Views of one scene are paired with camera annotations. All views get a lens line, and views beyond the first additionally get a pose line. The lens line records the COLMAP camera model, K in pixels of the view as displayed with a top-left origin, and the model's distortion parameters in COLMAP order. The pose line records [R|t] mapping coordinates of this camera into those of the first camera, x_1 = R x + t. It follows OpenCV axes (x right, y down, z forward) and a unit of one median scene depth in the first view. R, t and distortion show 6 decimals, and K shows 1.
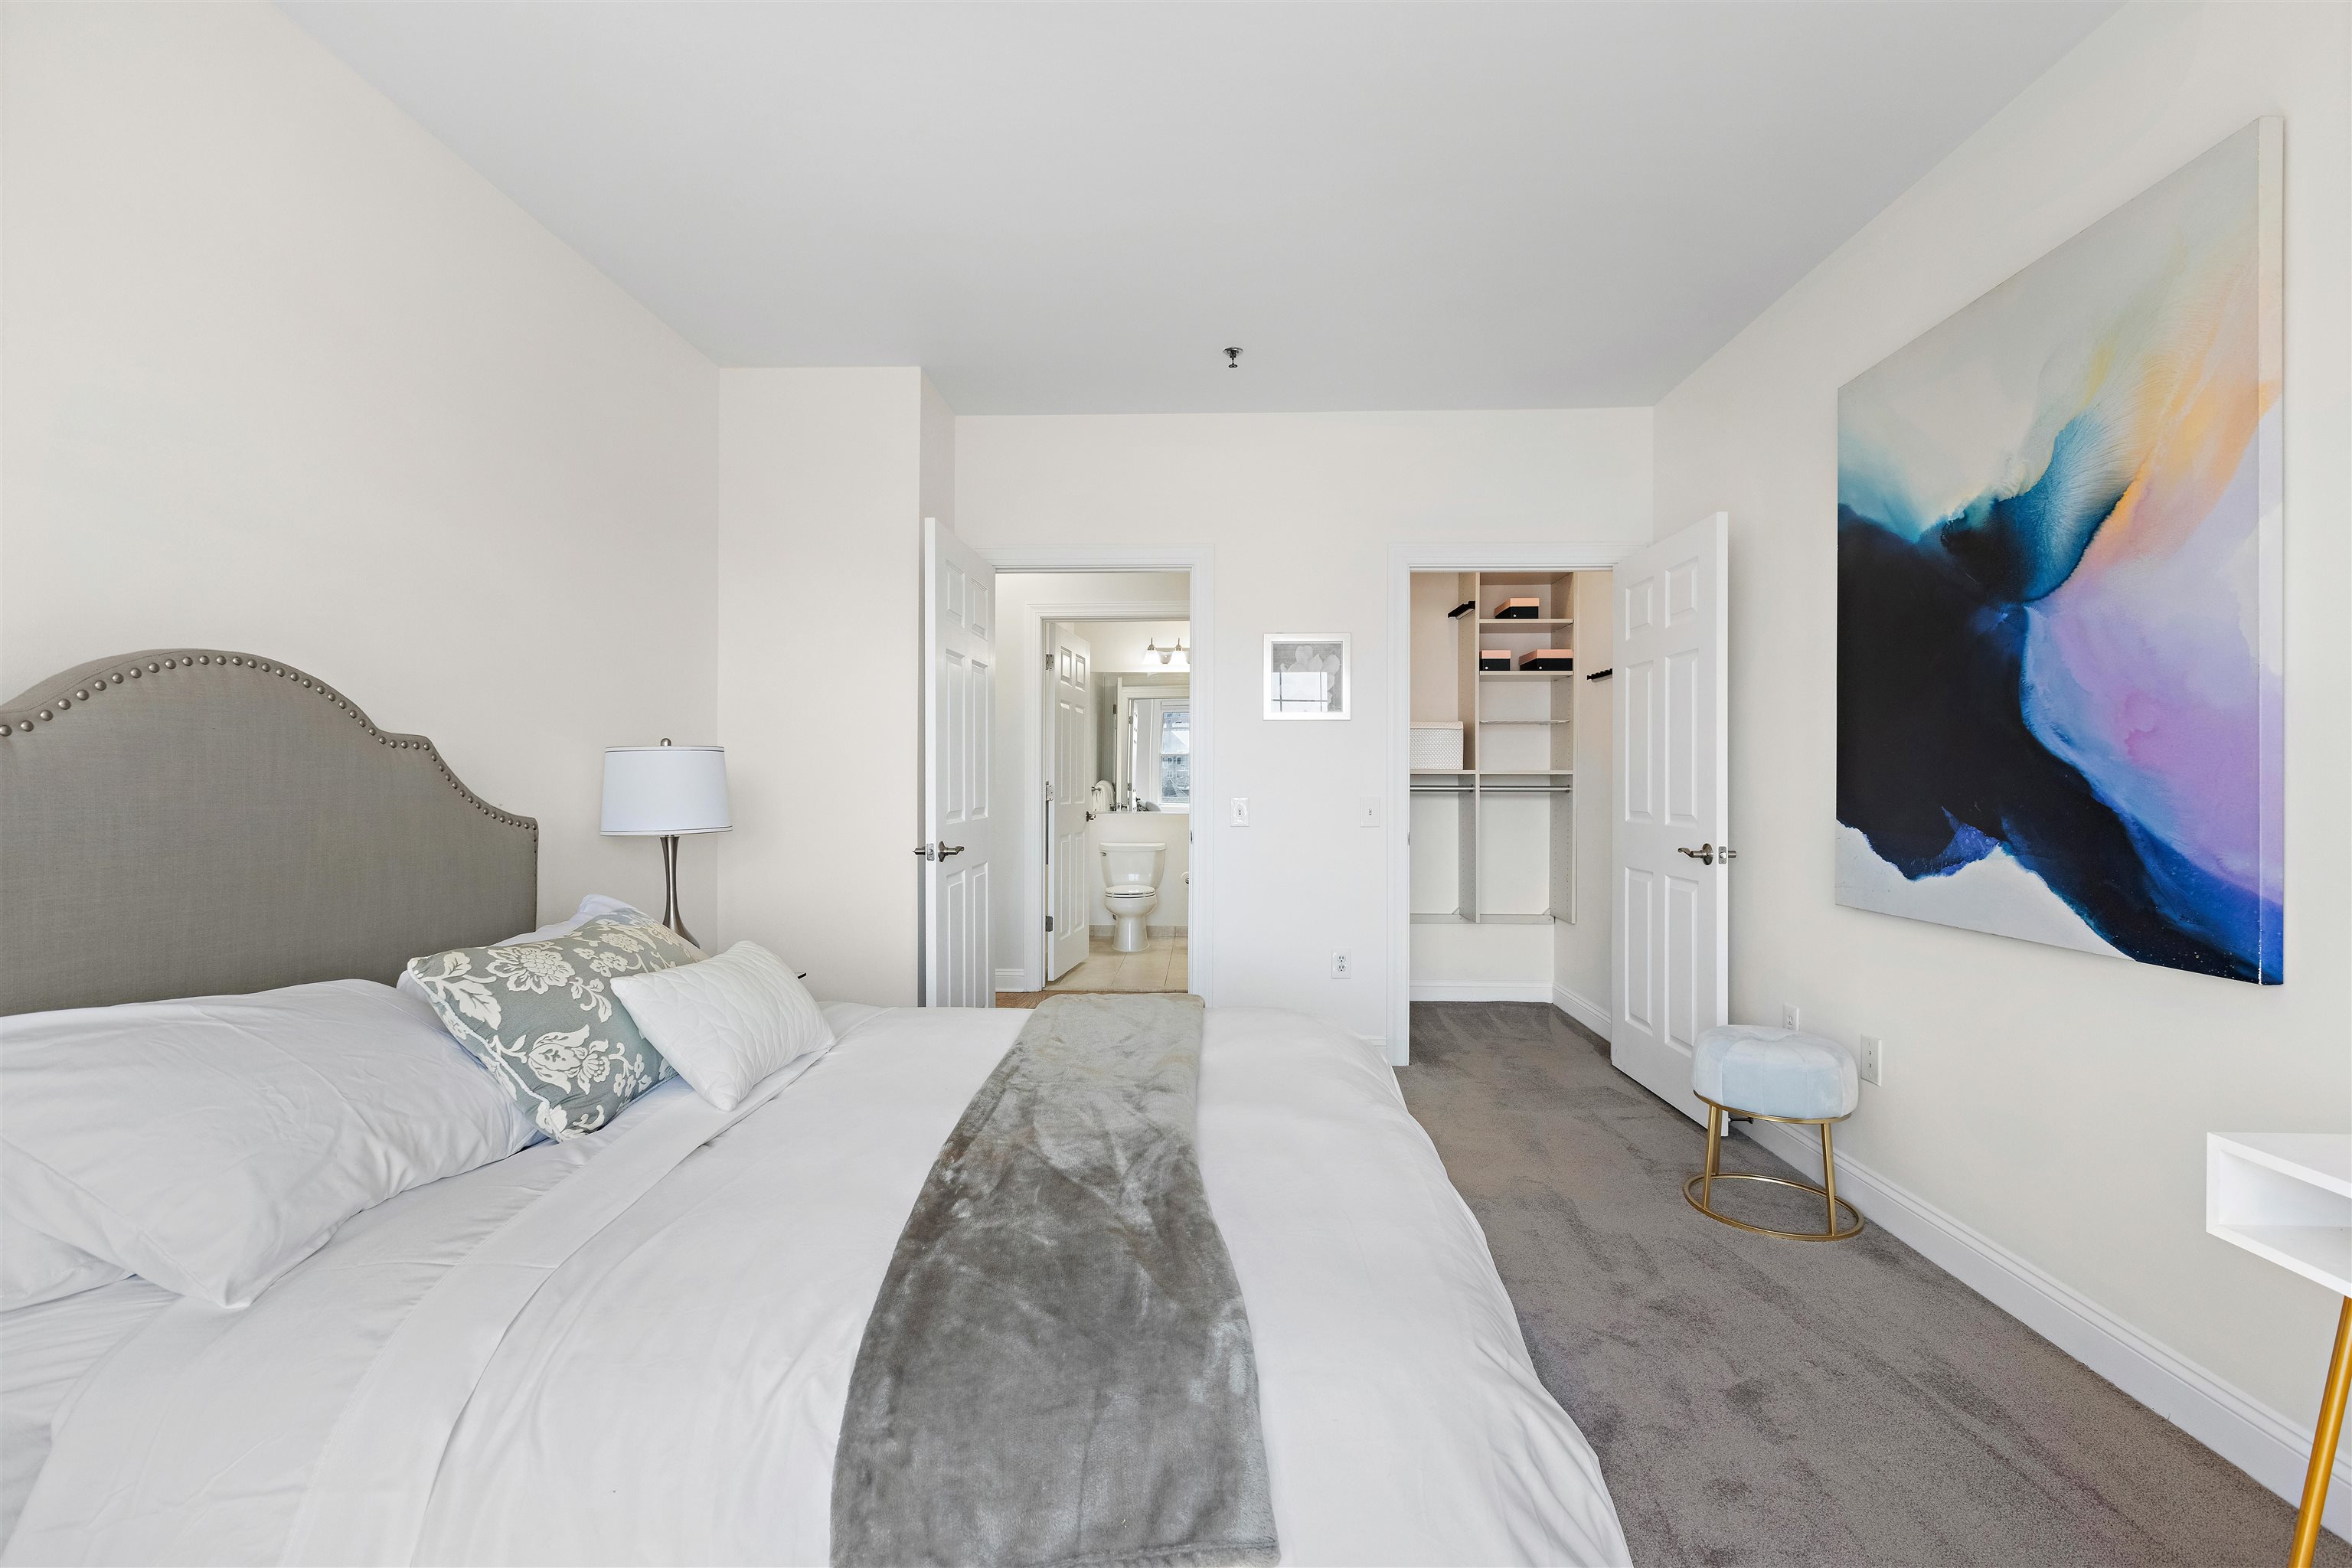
lens RADIAL K [[1053.1, 0, 1184.7], [0, 1053.1, 773.4], [0, 0, 1]] dist [0.002028, -0.000021]
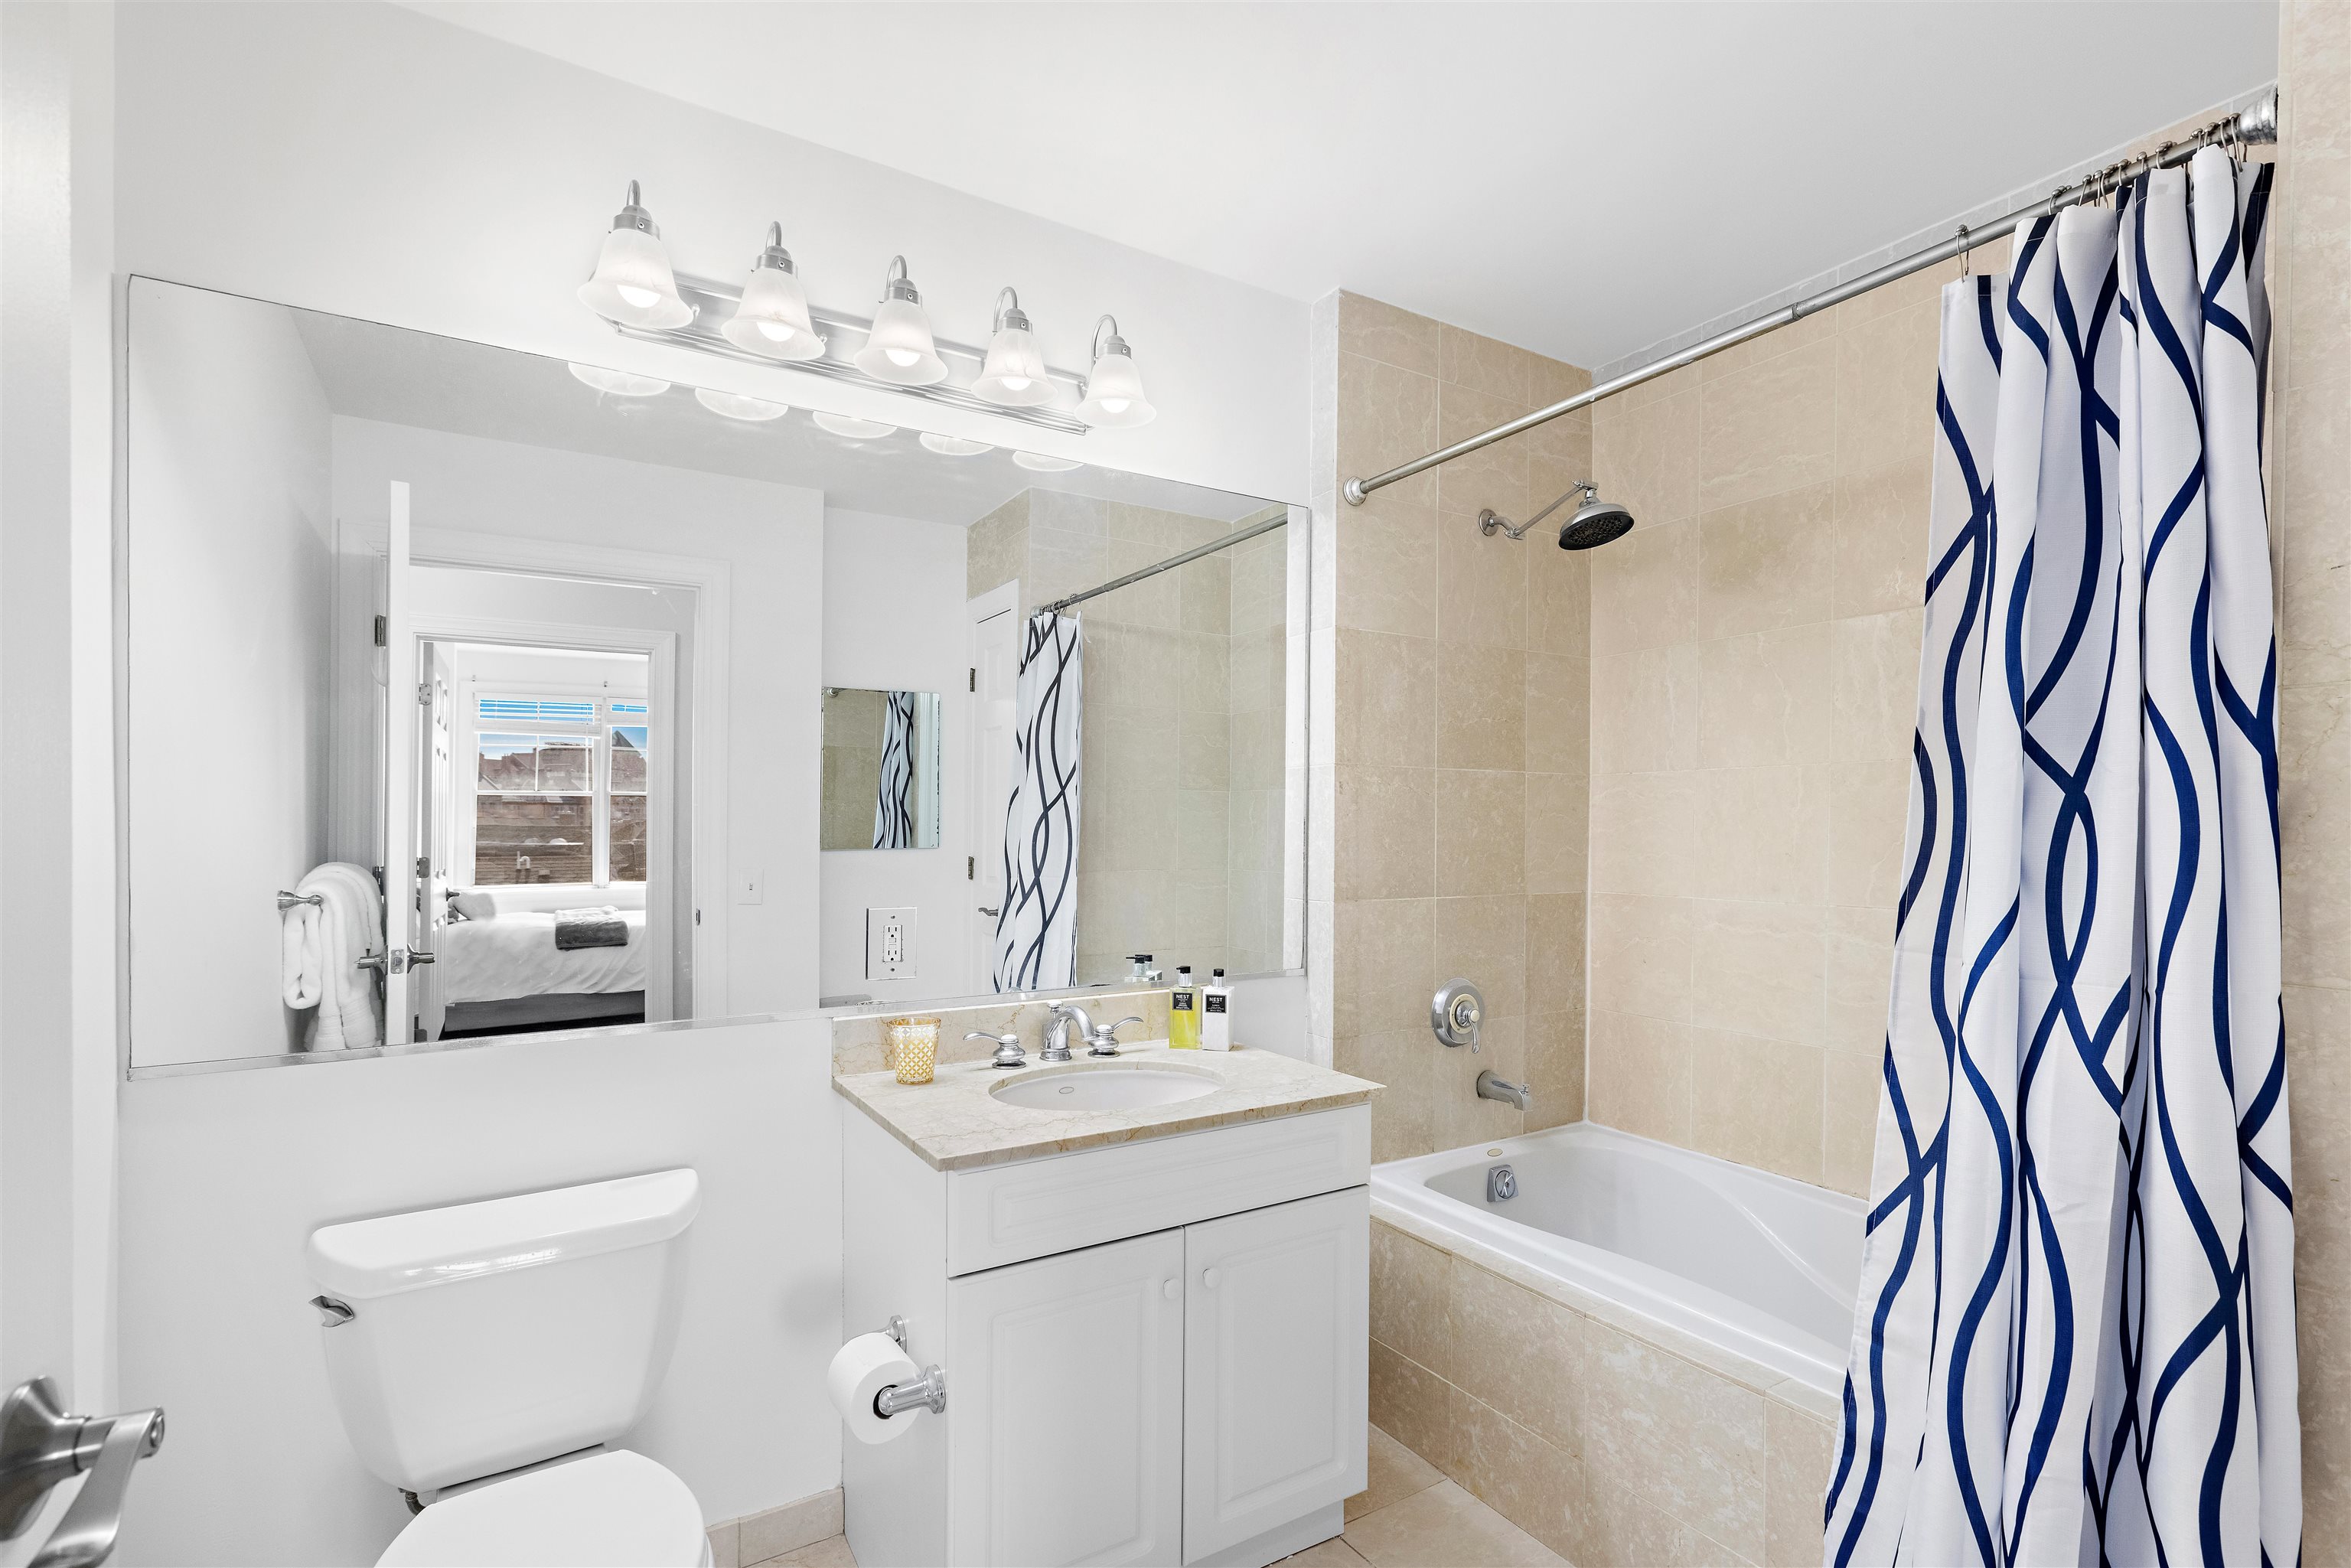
lens RADIAL K [[1082.8, 0, 1175.8], [0, 1082.8, 823.5], [0, 0, 1]] dist [0.000780, 0.000010]
pose [[0.836794, -0.005502, 0.547490, -0.058733], [-0.001428, 0.999924, 0.012232, -0.010514], [-0.547516, -0.011017, 0.836723, 0.784593]]
